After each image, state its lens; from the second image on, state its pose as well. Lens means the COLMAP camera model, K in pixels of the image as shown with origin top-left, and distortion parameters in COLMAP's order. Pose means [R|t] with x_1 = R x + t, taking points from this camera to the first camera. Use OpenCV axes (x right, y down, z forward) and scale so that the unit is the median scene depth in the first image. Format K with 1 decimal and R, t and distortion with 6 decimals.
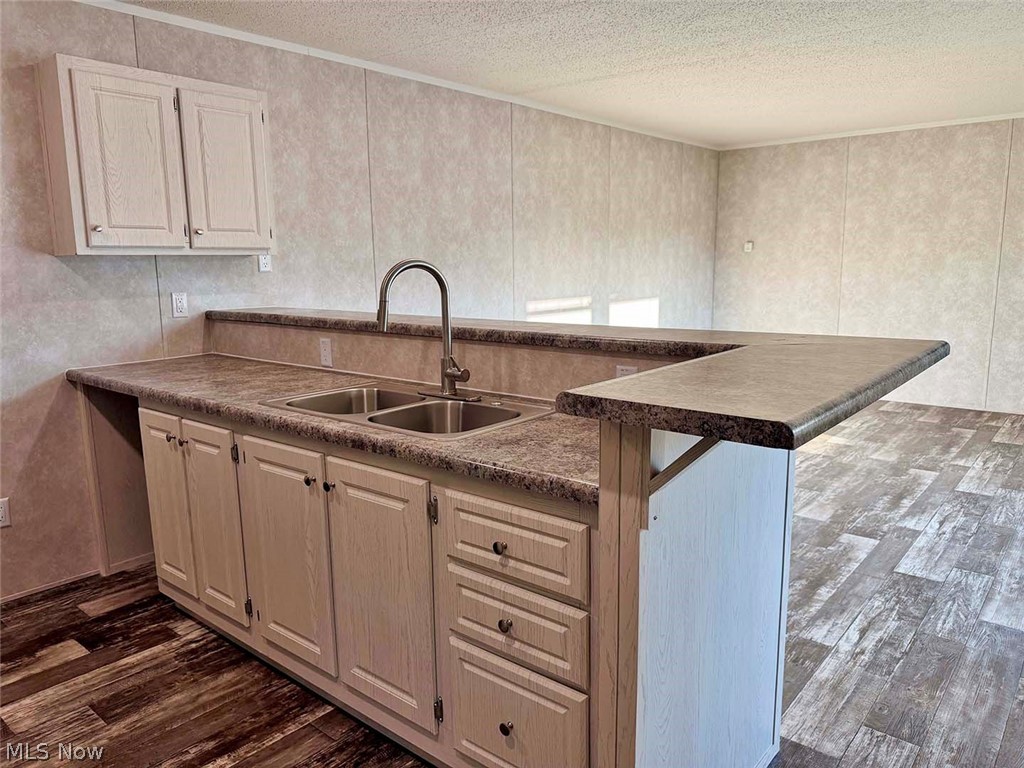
lens RADIAL K [[723.1, 0, 513.0], [0, 723.1, 385.0], [0, 0, 1]] dist [0.032522, -0.042101]
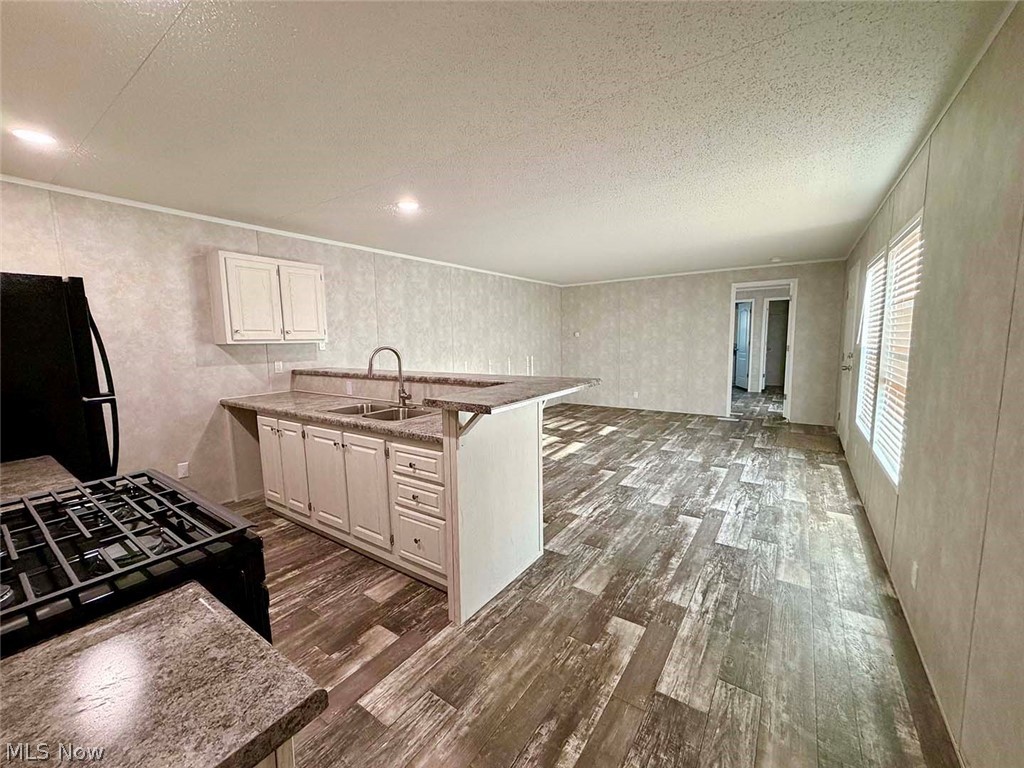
lens RADIAL K [[406.7, 0, 511.4], [0, 406.7, 385.9], [0, 0, 1]] dist [0.001990, -0.000452]
pose [[0.996101, -0.014903, 0.086958, 0.121102], [0.019656, 0.998344, -0.054059, 0.023464], [-0.086008, 0.055558, 0.994744, -0.248821]]
